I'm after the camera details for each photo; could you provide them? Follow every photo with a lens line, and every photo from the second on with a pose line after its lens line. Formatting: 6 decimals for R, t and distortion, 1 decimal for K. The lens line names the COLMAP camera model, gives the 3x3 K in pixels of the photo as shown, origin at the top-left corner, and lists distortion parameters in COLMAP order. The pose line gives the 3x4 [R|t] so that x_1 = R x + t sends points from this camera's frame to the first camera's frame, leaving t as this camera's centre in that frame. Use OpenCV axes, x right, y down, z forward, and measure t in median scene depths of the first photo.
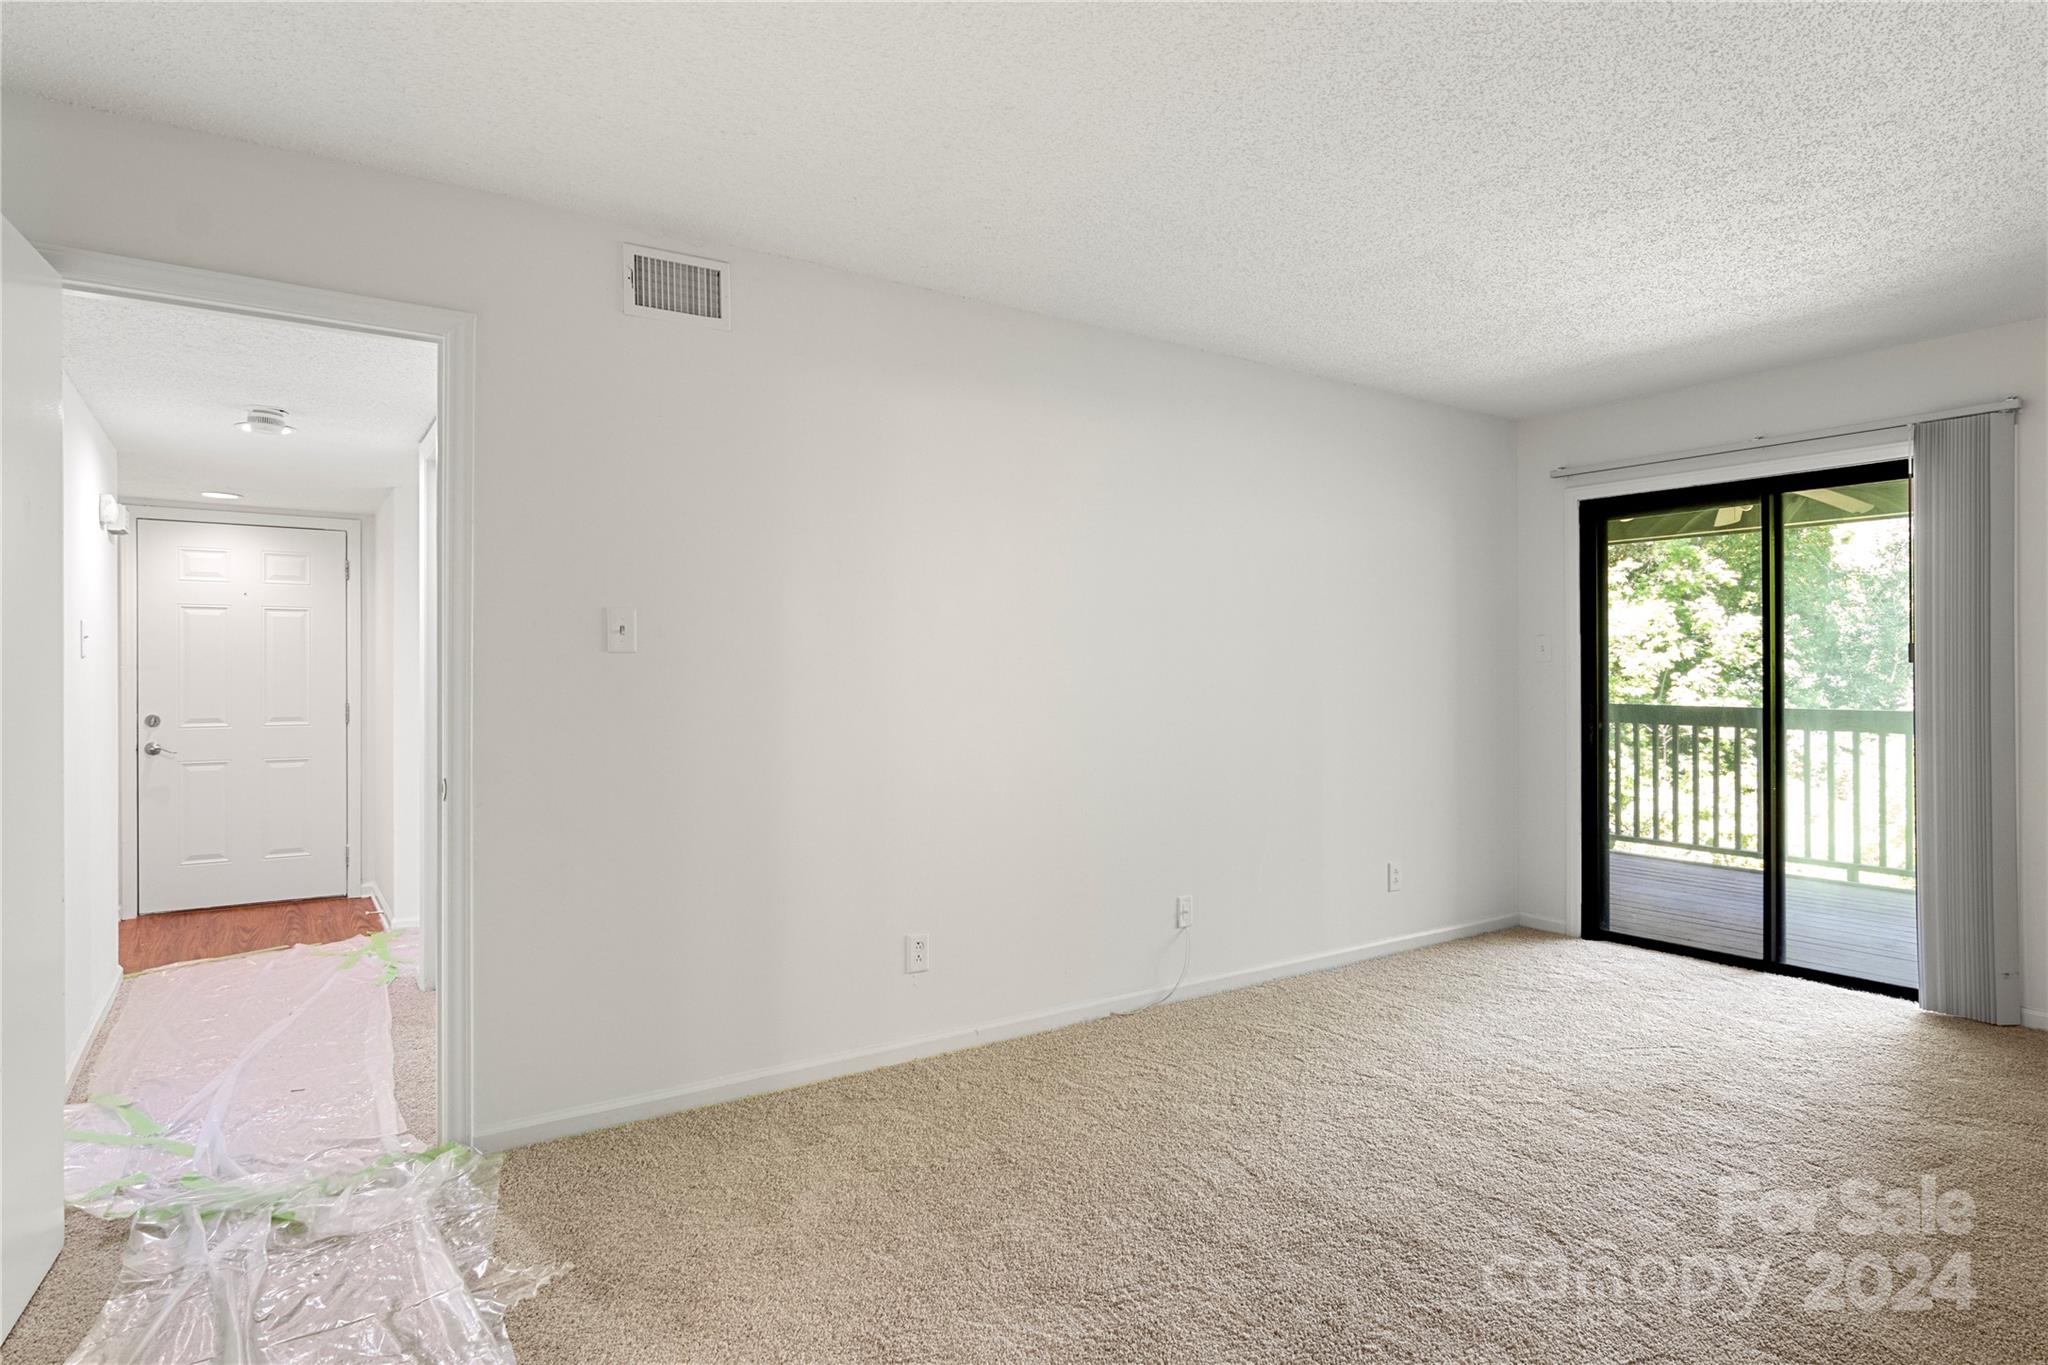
lens RADIAL K [[1112.3, 0, 1027.4], [0, 1112.3, 683.0], [0, 0, 1]] dist [-0.001222, 0.000385]
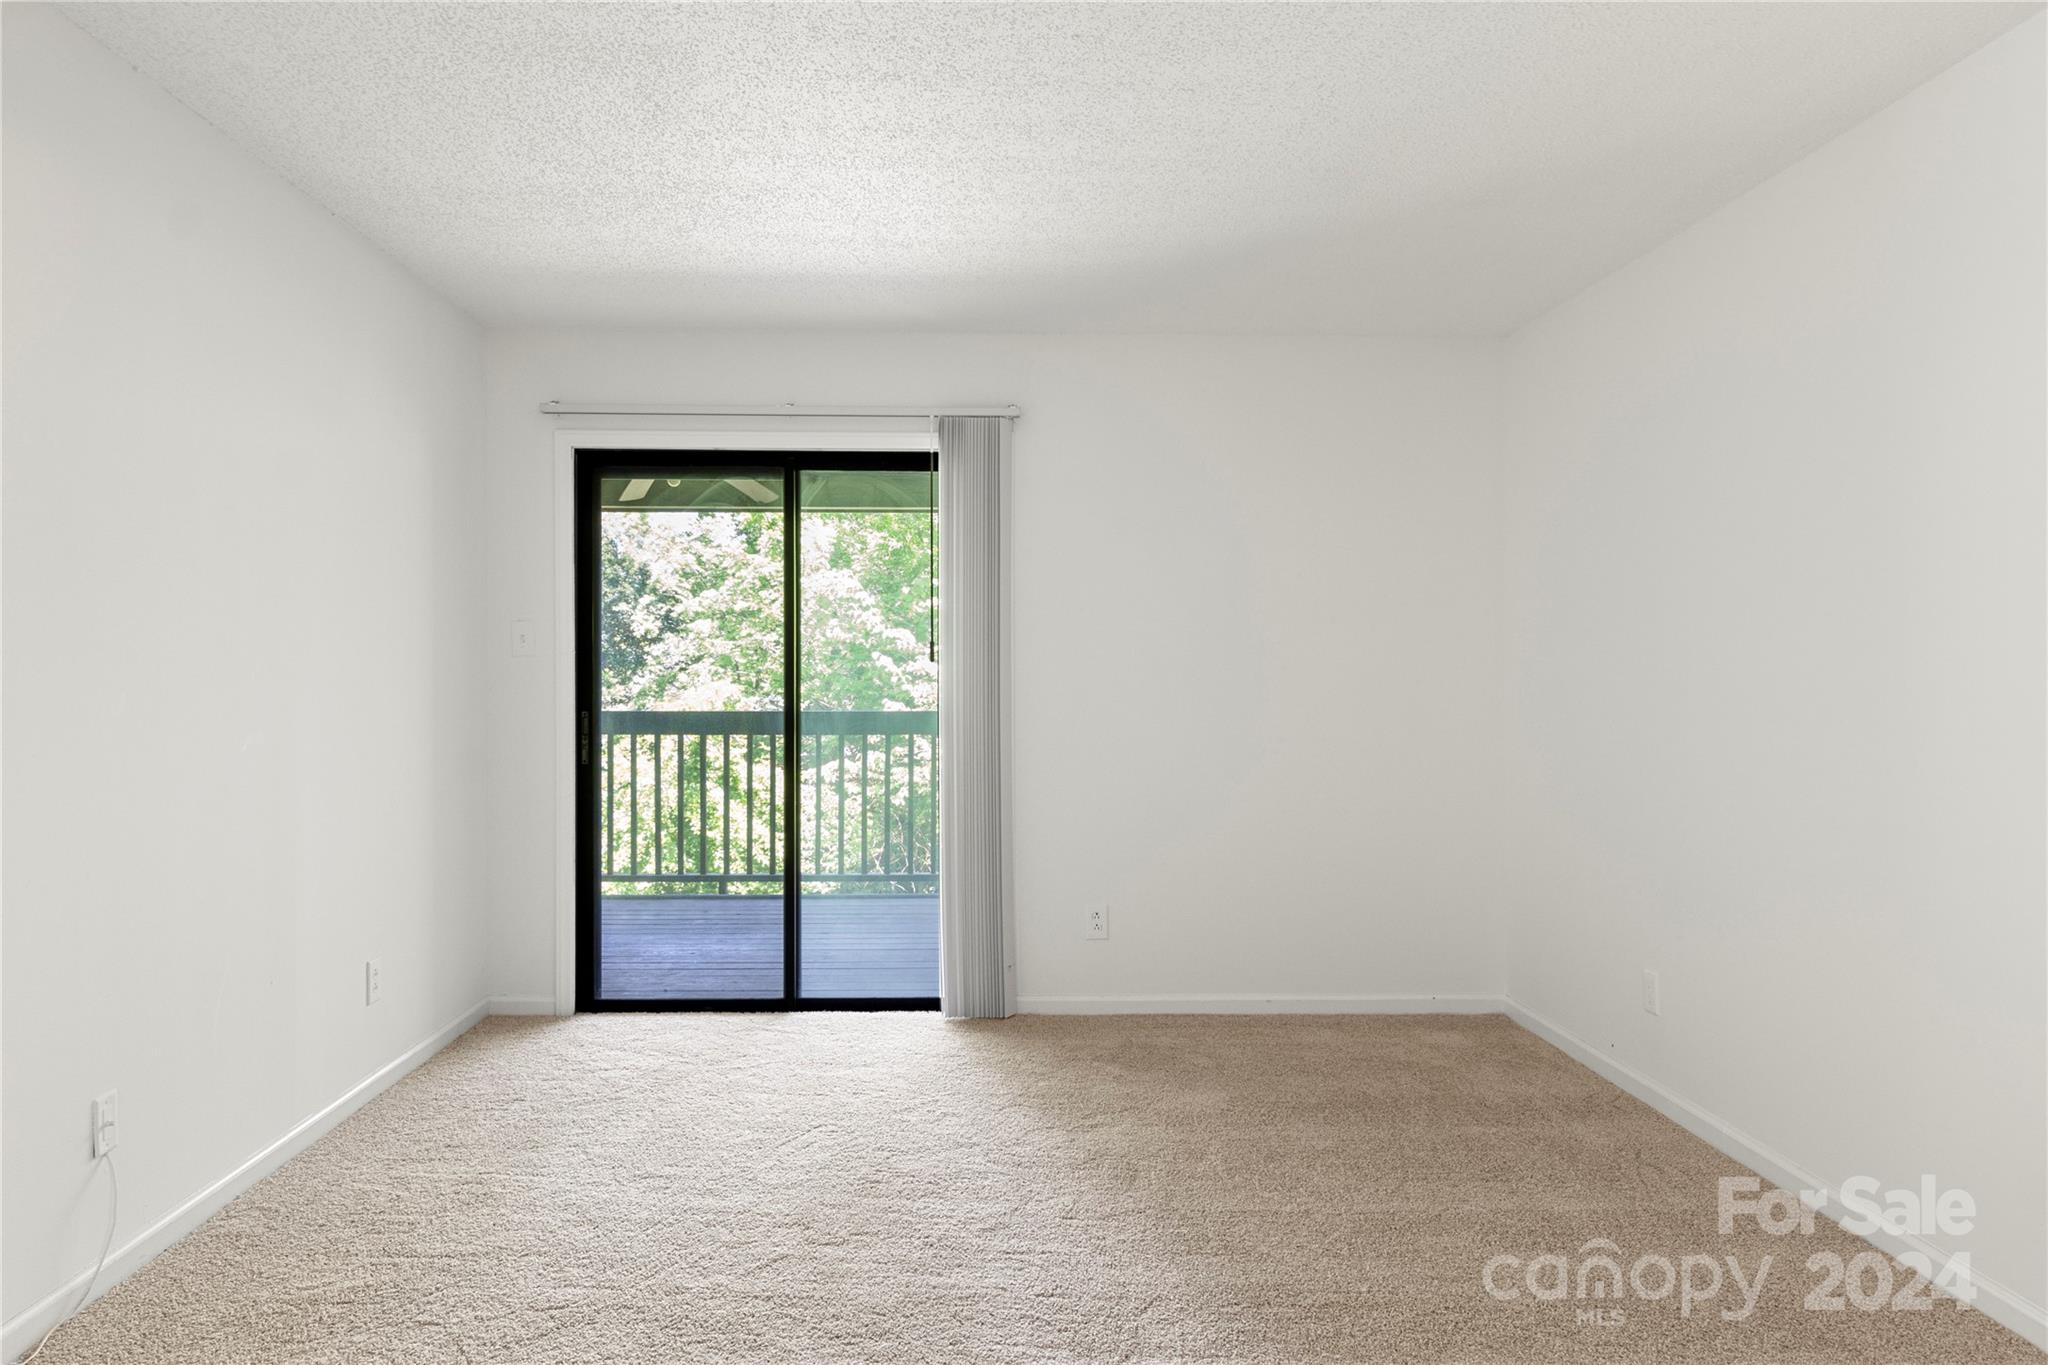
lens RADIAL K [[1376.2, 0, 1022.9], [0, 1376.2, 668.8], [0, 0, 1]] dist [0.029306, -0.005045]
pose [[0.559760, 0.004894, 0.828640, -0.139432], [0.004174, 0.999953, -0.008725, -0.000978], [-0.828644, 0.008342, 0.559713, 0.232595]]
